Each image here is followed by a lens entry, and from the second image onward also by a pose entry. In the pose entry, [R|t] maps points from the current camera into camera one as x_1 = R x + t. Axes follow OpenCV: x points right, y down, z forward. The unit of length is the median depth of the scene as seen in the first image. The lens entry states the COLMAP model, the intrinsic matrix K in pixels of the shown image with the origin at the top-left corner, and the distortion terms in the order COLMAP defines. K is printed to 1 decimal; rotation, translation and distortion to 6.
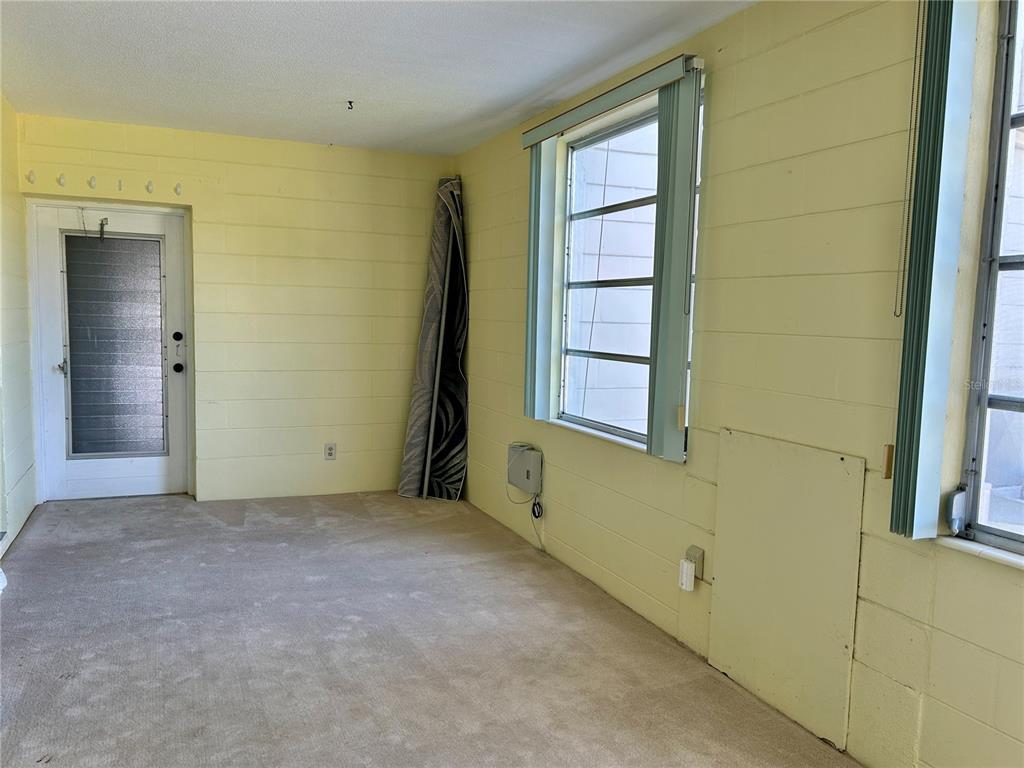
lens RADIAL K [[801.1, 0, 511.4], [0, 801.1, 397.3], [0, 0, 1]] dist [0.032188, -0.008124]
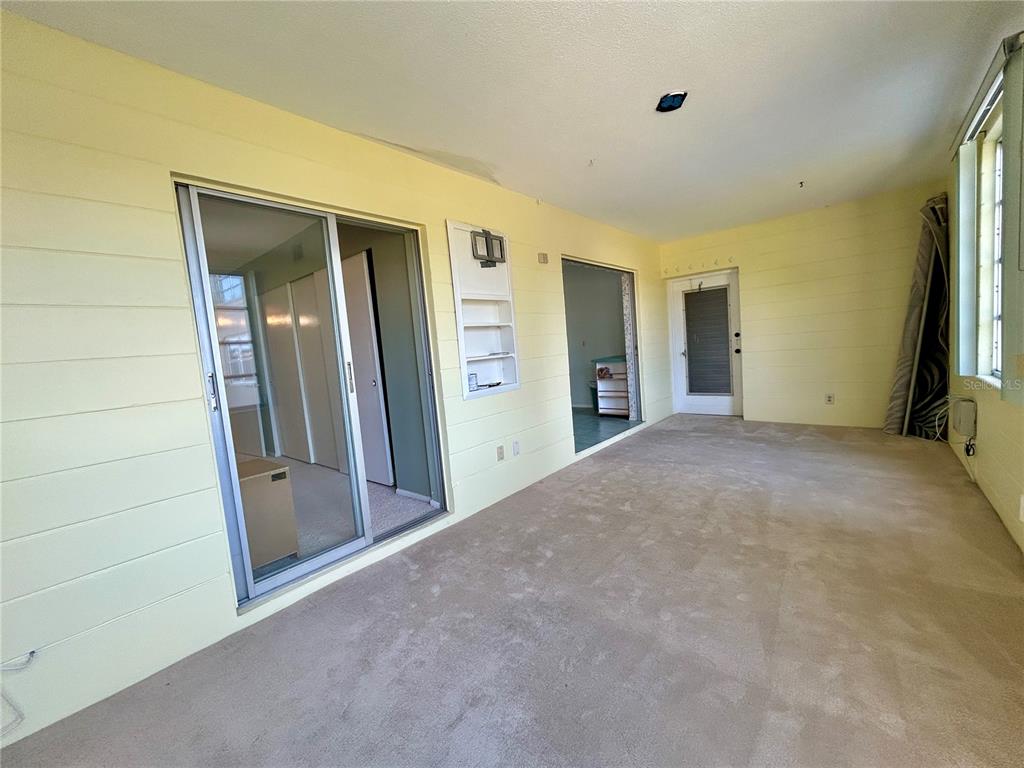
lens RADIAL K [[412.3, 0, 508.1], [0, 412.3, 384.0], [0, 0, 1]] dist [-0.000085, 0.000312]
pose [[0.436331, 0.019510, -0.899575, 0.292487], [-0.003776, 0.999796, 0.019853, 0.030097], [0.899778, -0.005266, 0.436316, 0.085510]]
